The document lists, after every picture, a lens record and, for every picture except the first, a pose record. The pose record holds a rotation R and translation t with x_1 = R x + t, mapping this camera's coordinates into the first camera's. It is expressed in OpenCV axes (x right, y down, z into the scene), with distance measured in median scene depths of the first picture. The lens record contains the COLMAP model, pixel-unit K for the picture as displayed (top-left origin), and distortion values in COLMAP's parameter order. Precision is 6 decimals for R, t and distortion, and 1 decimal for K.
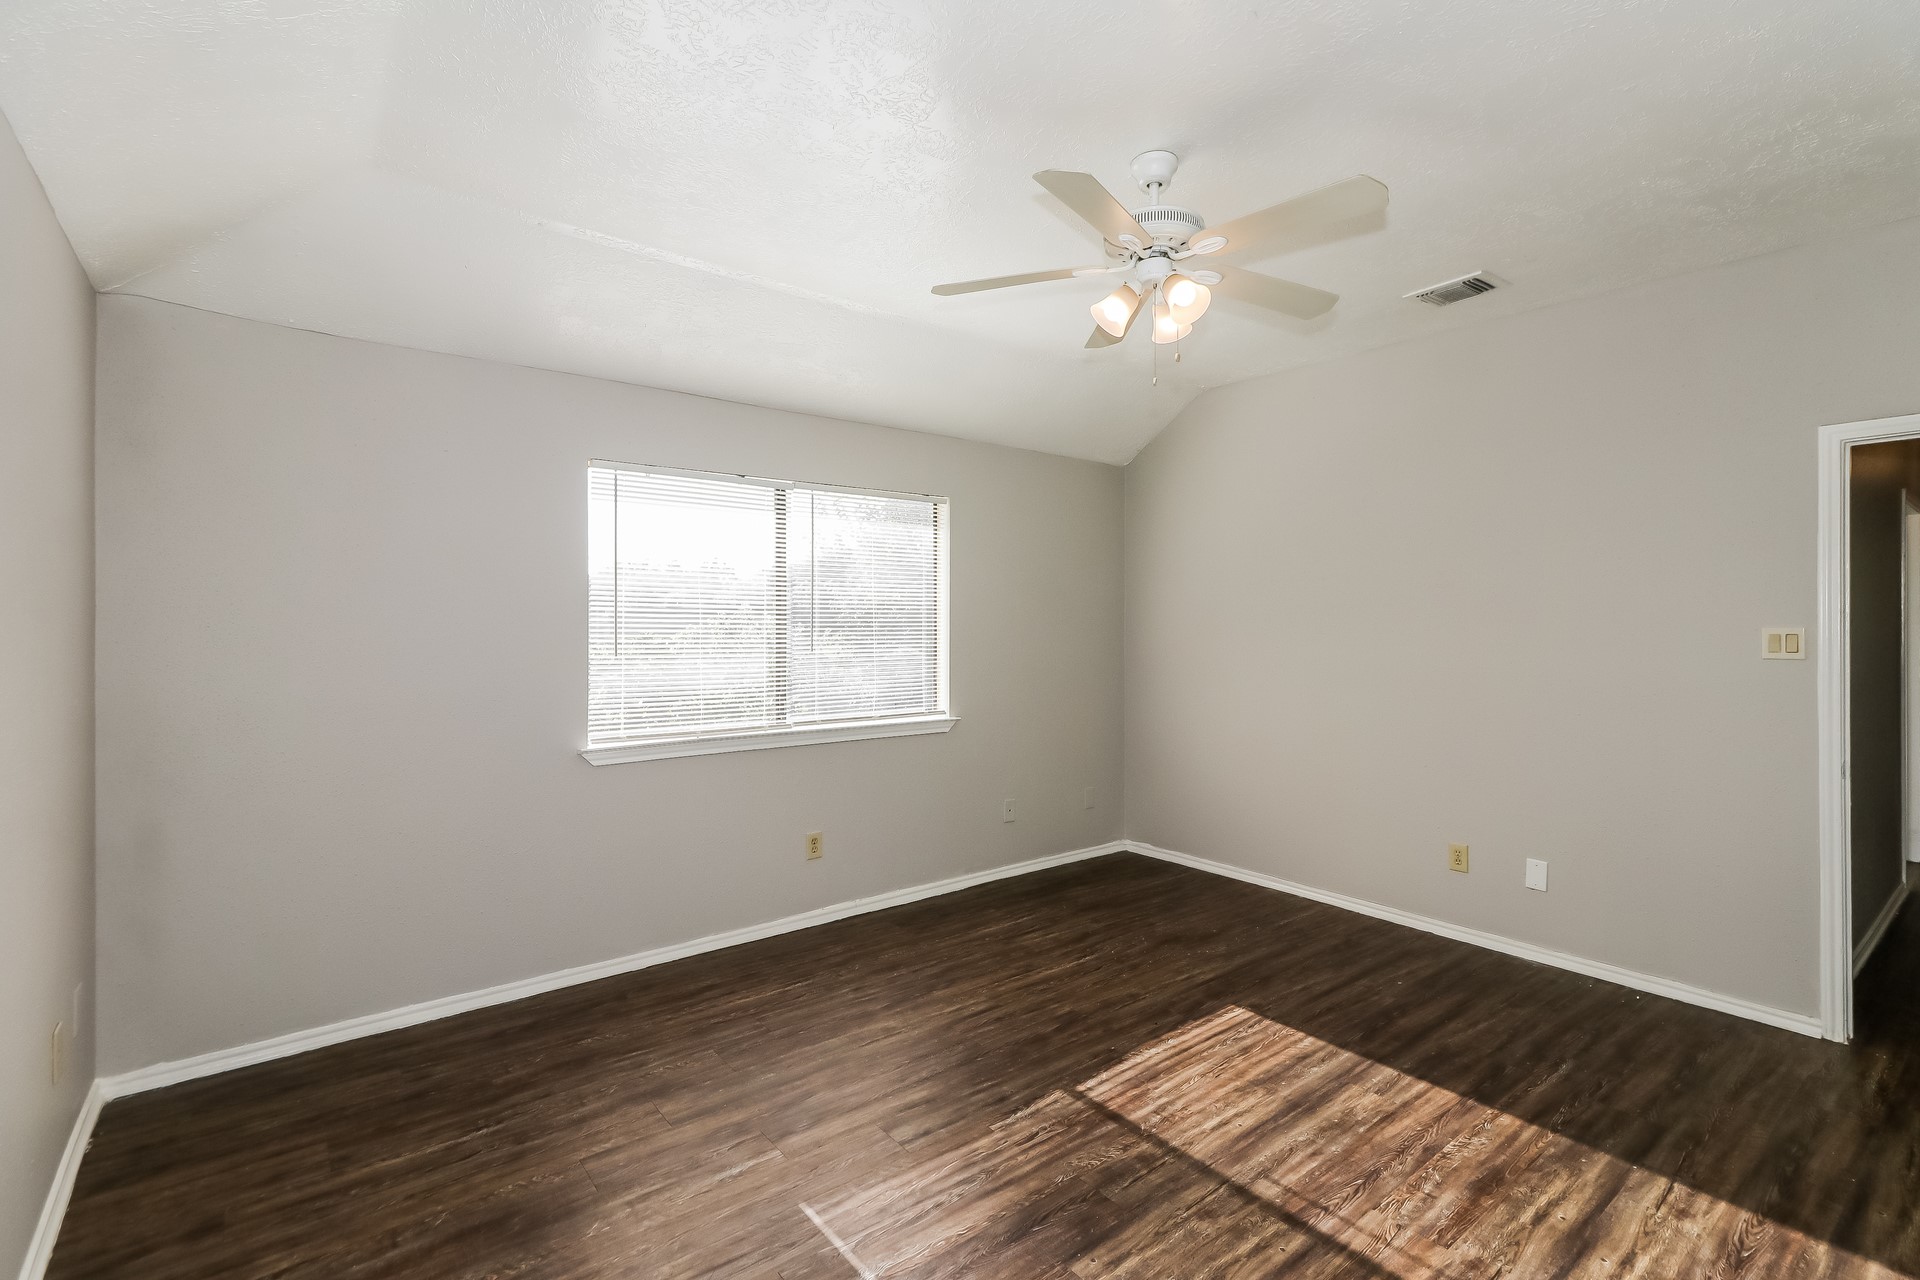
lens RADIAL K [[905.1, 0, 981.6], [0, 905.1, 638.2], [0, 0, 1]] dist [-0.001209, -0.000379]
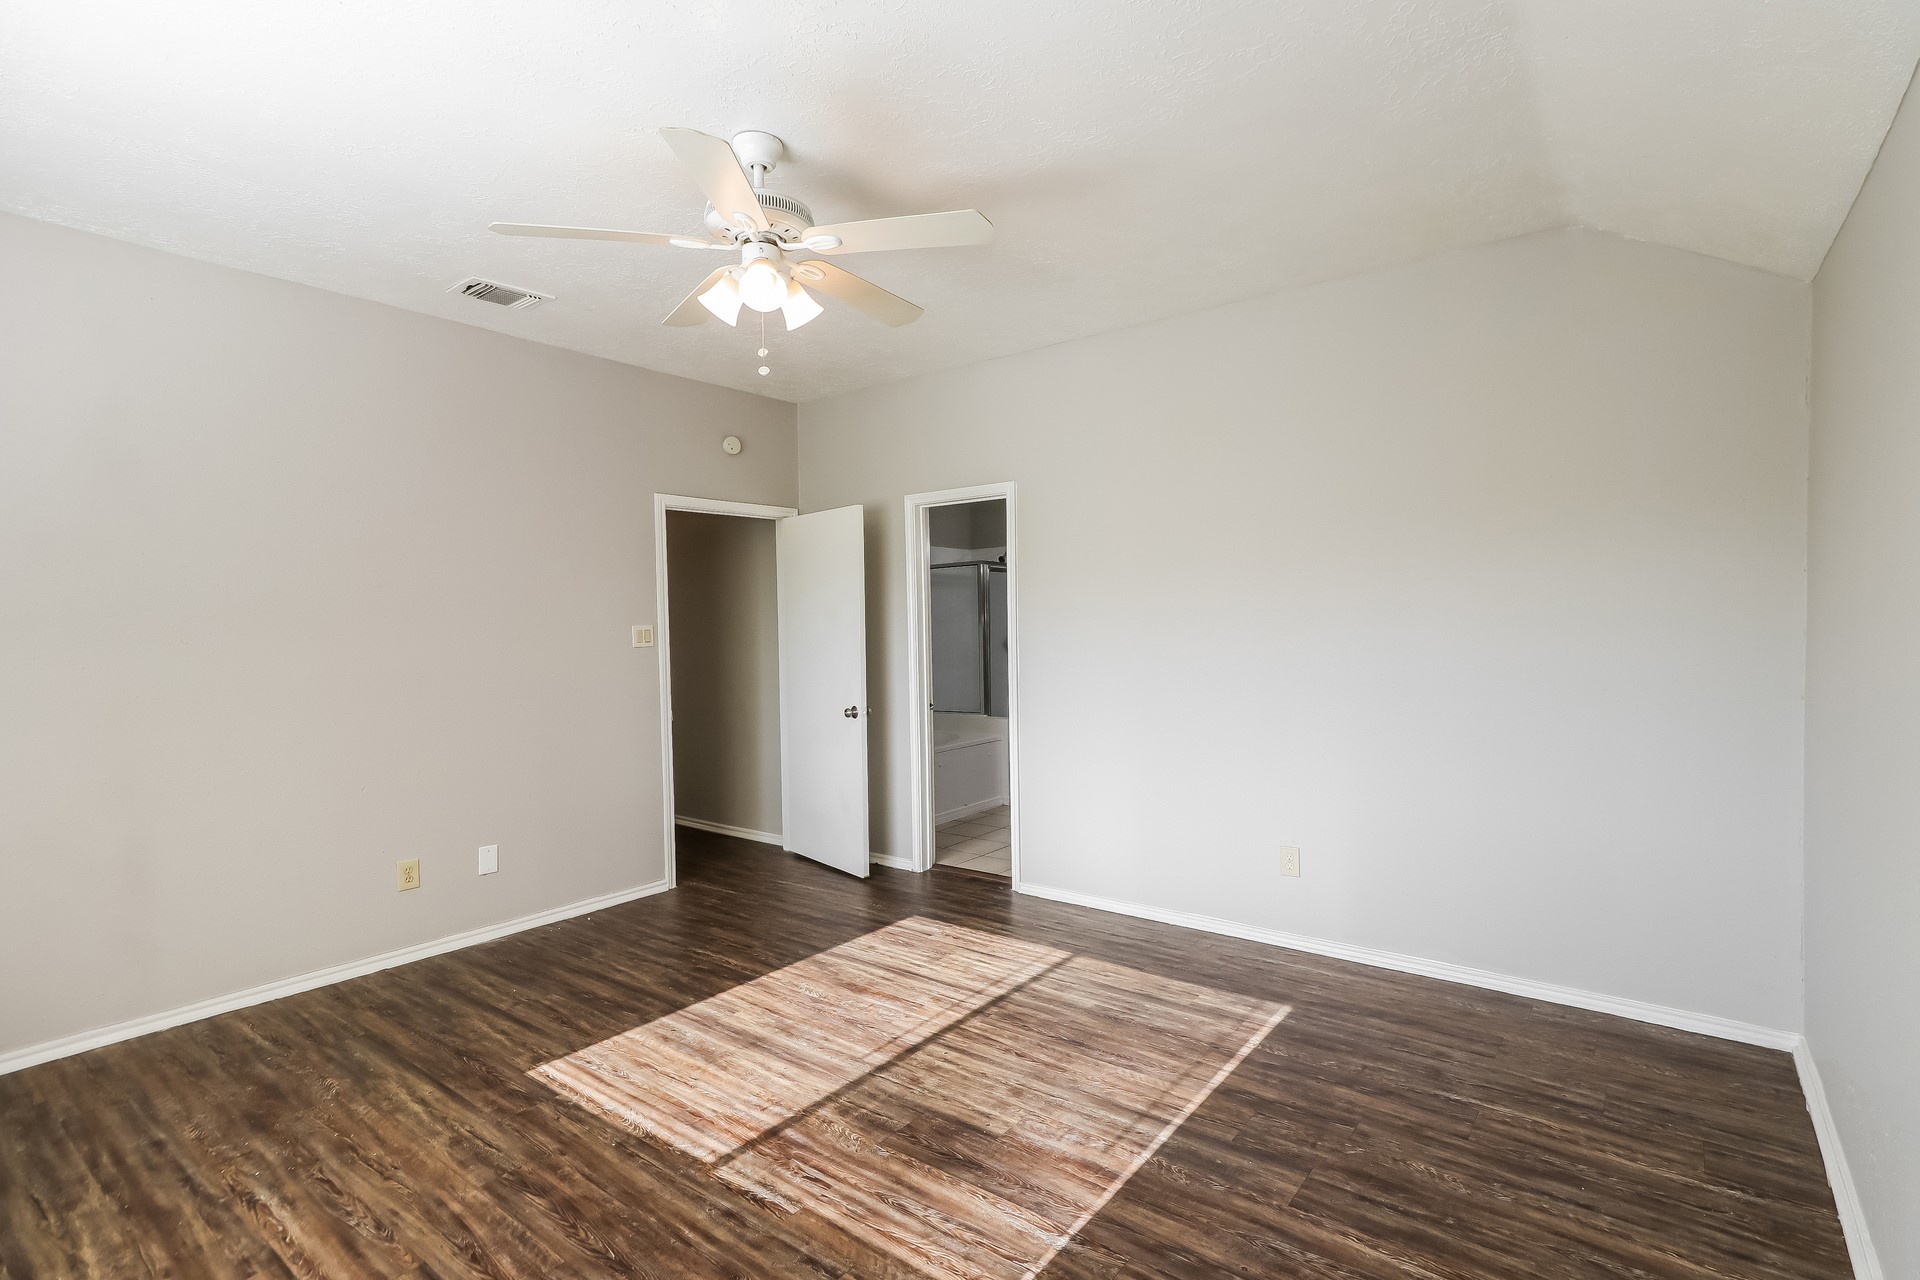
lens RADIAL K [[905.1, 0, 981.6], [0, 905.1, 638.2], [0, 0, 1]] dist [-0.001209, -0.000379]
pose [[-0.247263, -0.018134, 0.968779, -0.753863], [0.036503, 0.998941, 0.028015, -0.014051], [-0.968260, 0.042291, -0.246339, 0.904089]]
